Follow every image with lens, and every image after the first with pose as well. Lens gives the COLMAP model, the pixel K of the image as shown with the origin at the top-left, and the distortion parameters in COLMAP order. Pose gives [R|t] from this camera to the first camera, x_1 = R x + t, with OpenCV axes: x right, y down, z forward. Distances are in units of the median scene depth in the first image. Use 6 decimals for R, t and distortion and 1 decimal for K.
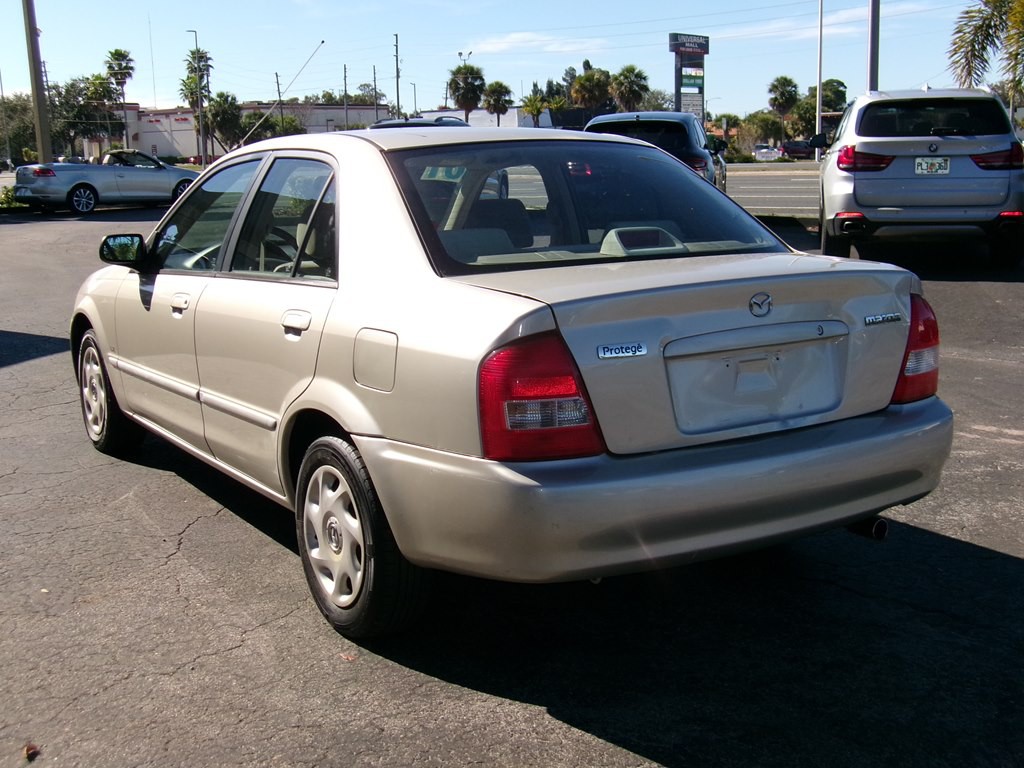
lens RADIAL K [[1266.1, 0, 512.3], [0, 1266.1, 384.5], [0, 0, 1]] dist [-0.011267, 0.000000]
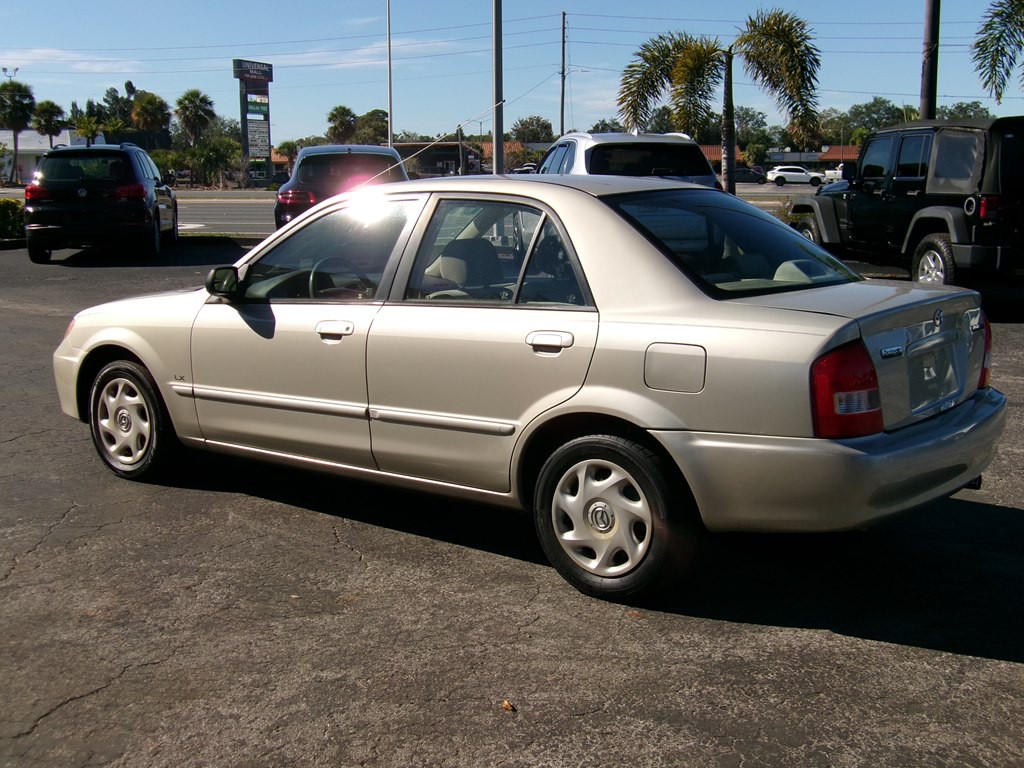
lens RADIAL K [[1266.1, 0, 515.9], [0, 1266.1, 389.2], [0, 0, 1]] dist [-0.011267, 0.000000]
pose [[0.936093, -0.040389, 0.349425, -0.393005], [0.046153, 0.998901, -0.008182, 0.002341], [-0.348710, 0.023786, 0.936929, -0.060983]]
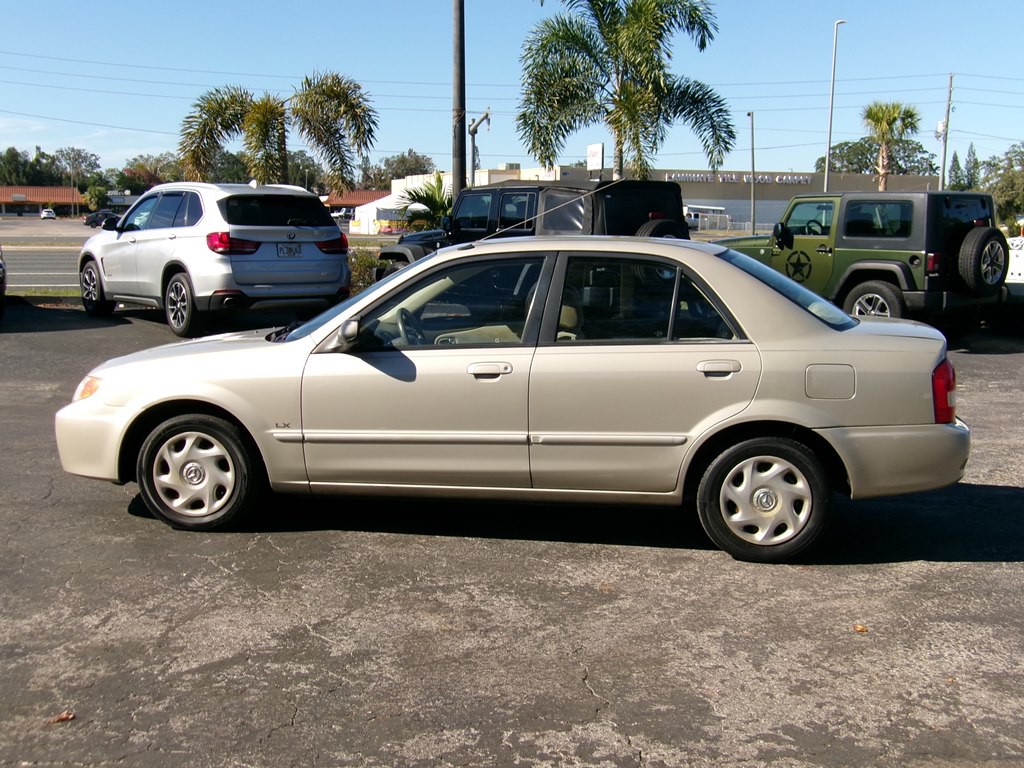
lens RADIAL K [[1266.1, 0, 513.2], [0, 1266.1, 391.5], [0, 0, 1]] dist [-0.011267, 0.000000]
pose [[0.639160, -0.077104, 0.765199, -0.954694], [0.116116, 0.993231, 0.003091, -0.034851], [-0.760257, 0.086876, 0.643787, 0.134716]]
